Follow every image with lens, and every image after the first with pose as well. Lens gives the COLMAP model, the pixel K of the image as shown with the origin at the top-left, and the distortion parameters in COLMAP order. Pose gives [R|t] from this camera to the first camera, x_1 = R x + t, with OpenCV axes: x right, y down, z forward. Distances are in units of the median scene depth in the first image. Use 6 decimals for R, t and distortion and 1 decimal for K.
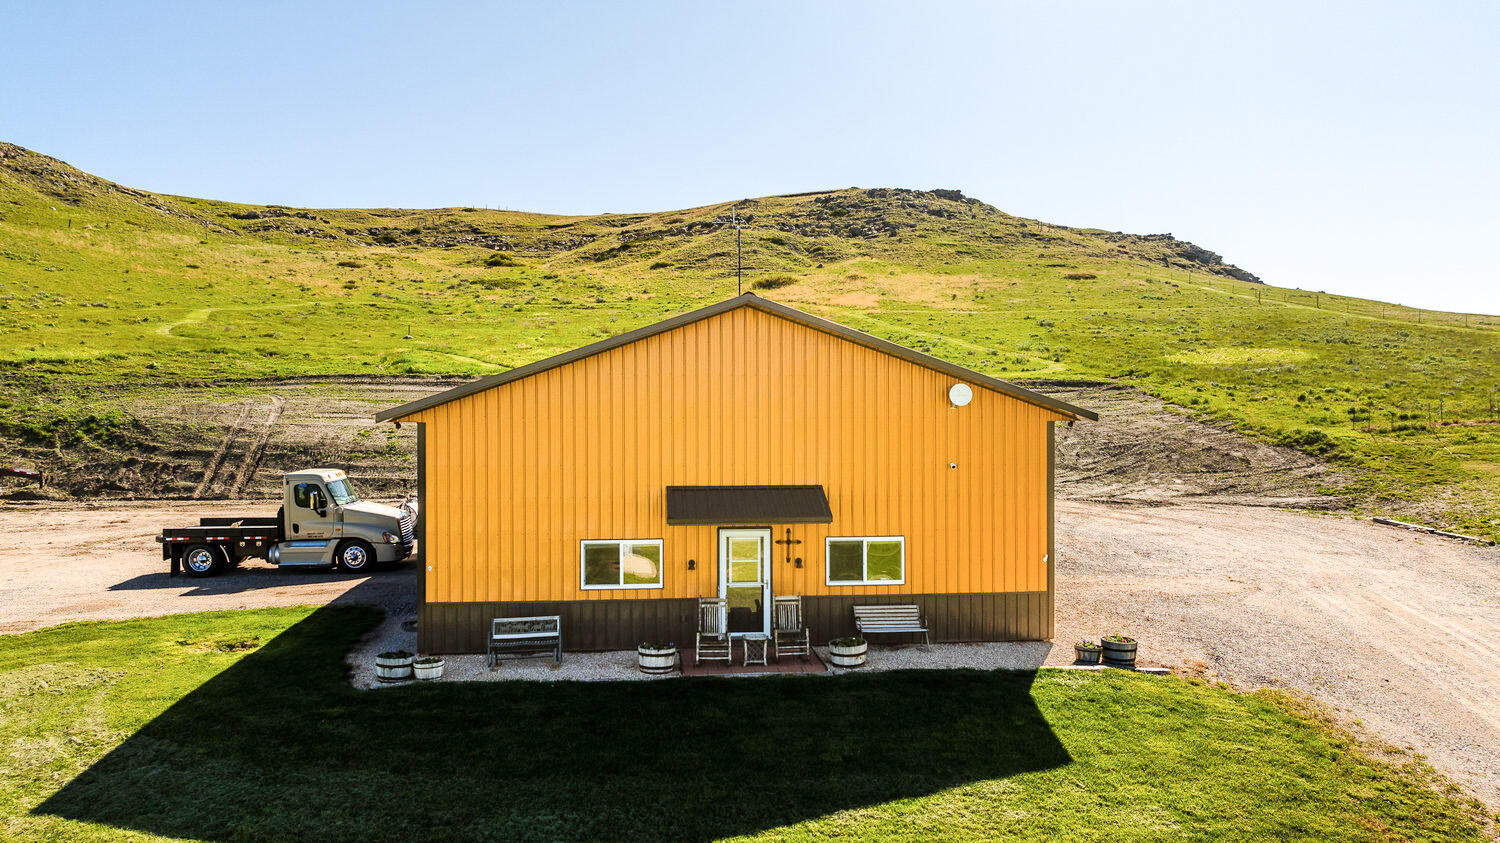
lens RADIAL K [[1054.5, 0, 749.5], [0, 1054.5, 419.4], [0, 0, 1]] dist [-0.032582, 0.028758]
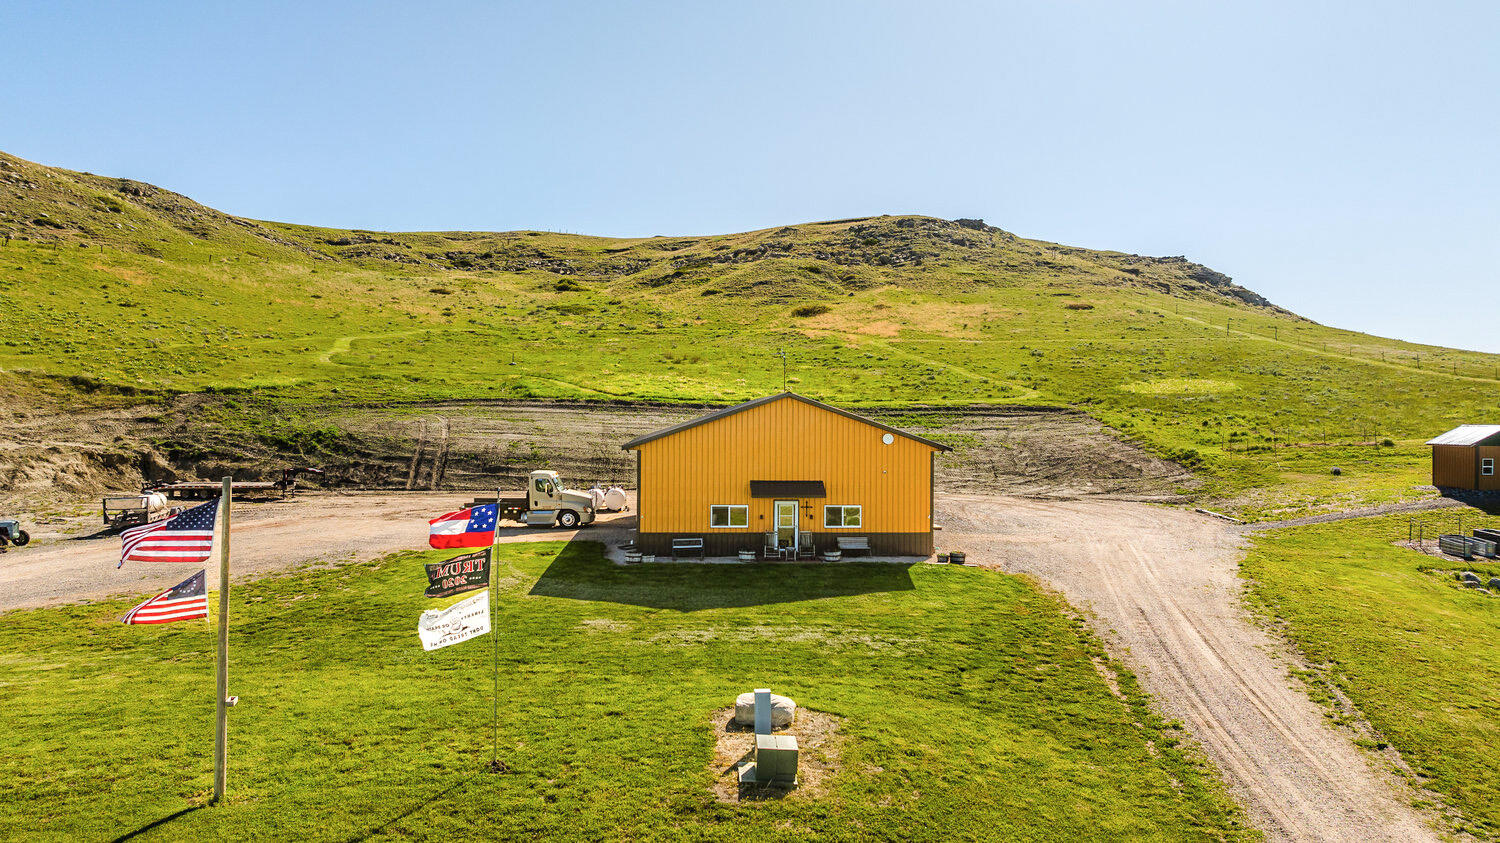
lens RADIAL K [[1054.5, 0, 749.5], [0, 1054.5, 419.4], [0, 0, 1]] dist [-0.032582, 0.028758]
pose [[0.999305, 0.007812, -0.036440, -0.000792], [-0.007935, 0.999963, -0.003231, -0.016220], [0.036414, 0.003518, 0.999331, -0.343190]]
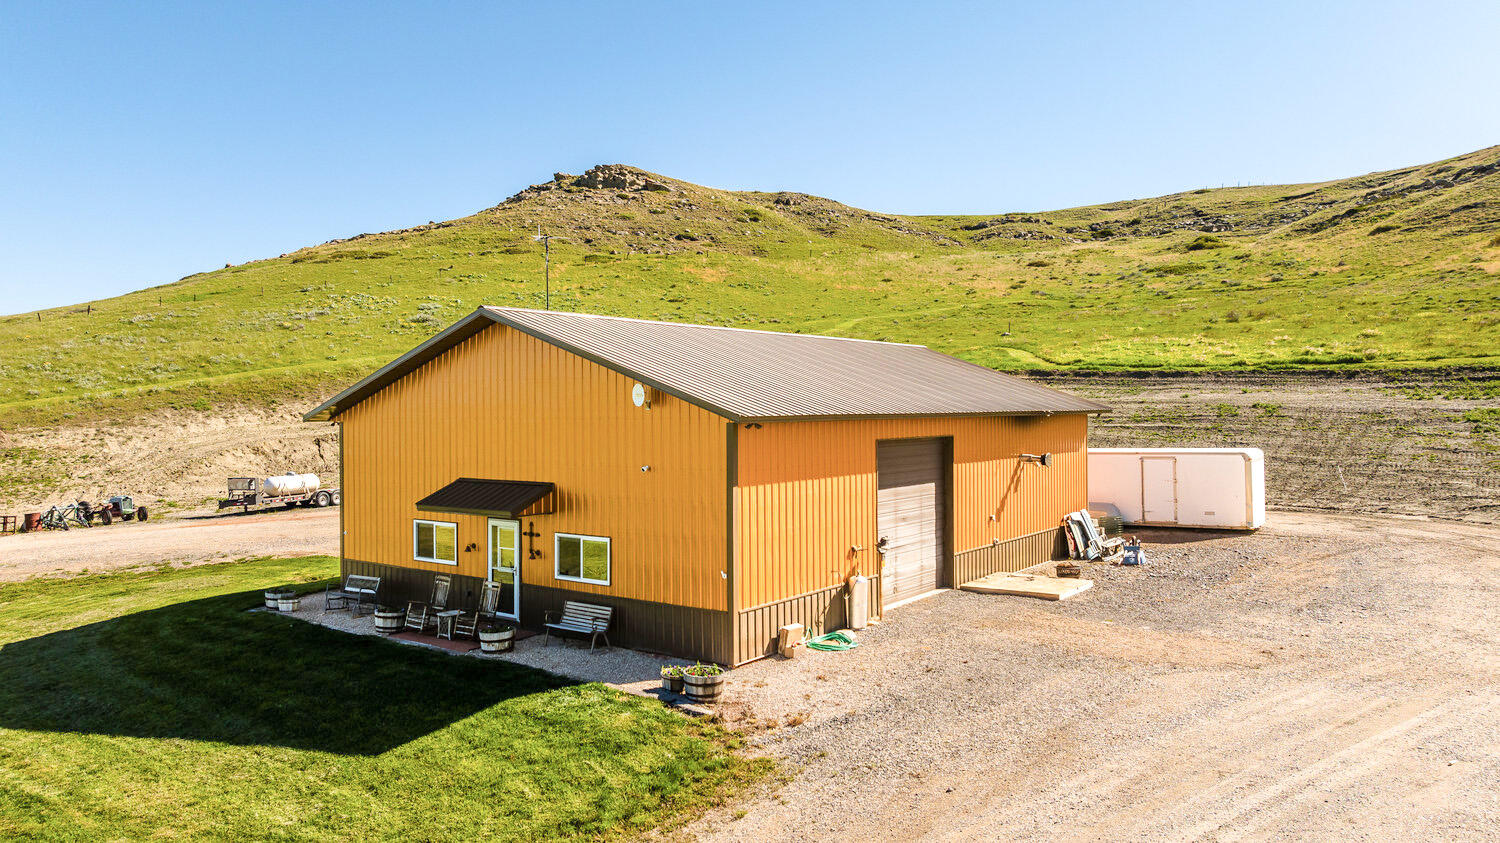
lens RADIAL K [[1054.5, 0, 749.5], [0, 1054.5, 419.4], [0, 0, 1]] dist [-0.032582, 0.028758]
pose [[0.737317, 0.000496, -0.675546, 0.278076], [0.003949, 0.999979, 0.005045, -0.001745], [0.675535, -0.006387, 0.737300, 0.106881]]
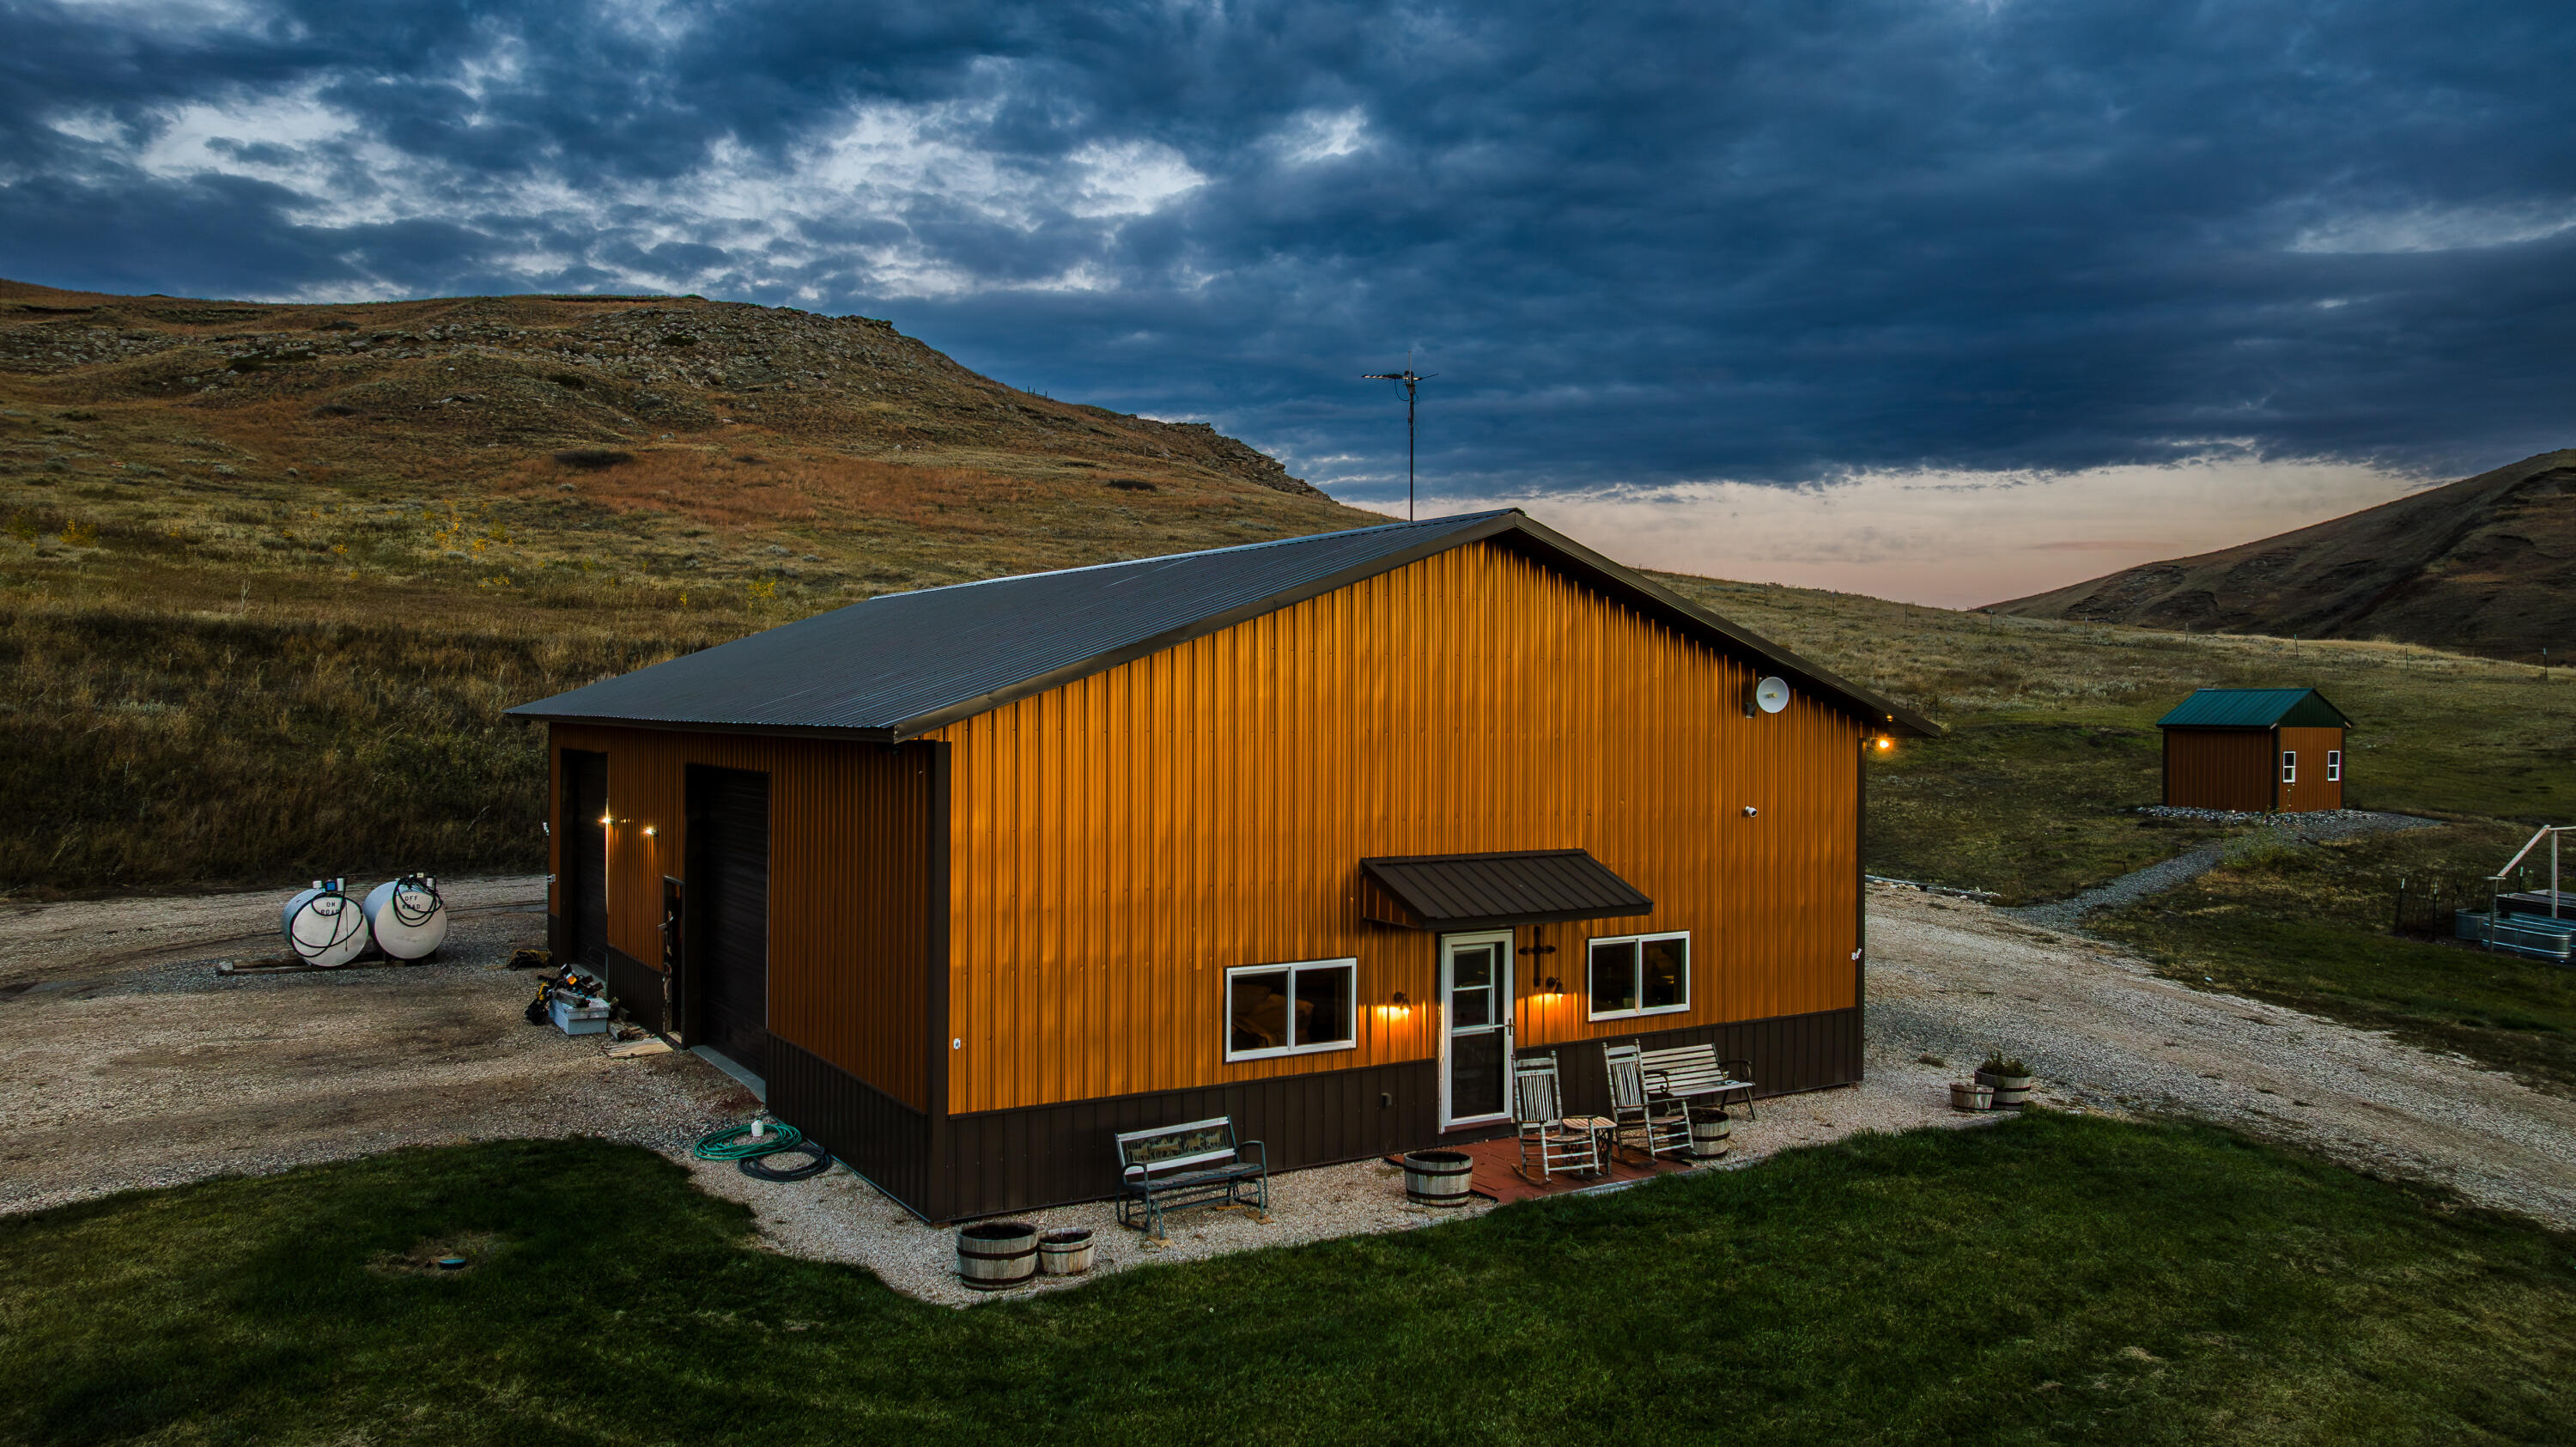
lens RADIAL K [[1810.5, 0, 1286.2], [0, 1810.5, 723.0], [0, 0, 1]] dist [-0.024441, 0.009912]
pose [[0.894533, 0.004551, 0.446979, -0.156420], [-0.006235, 0.999978, 0.002298, -0.002424], [-0.446958, -0.004843, 0.894542, 0.055511]]
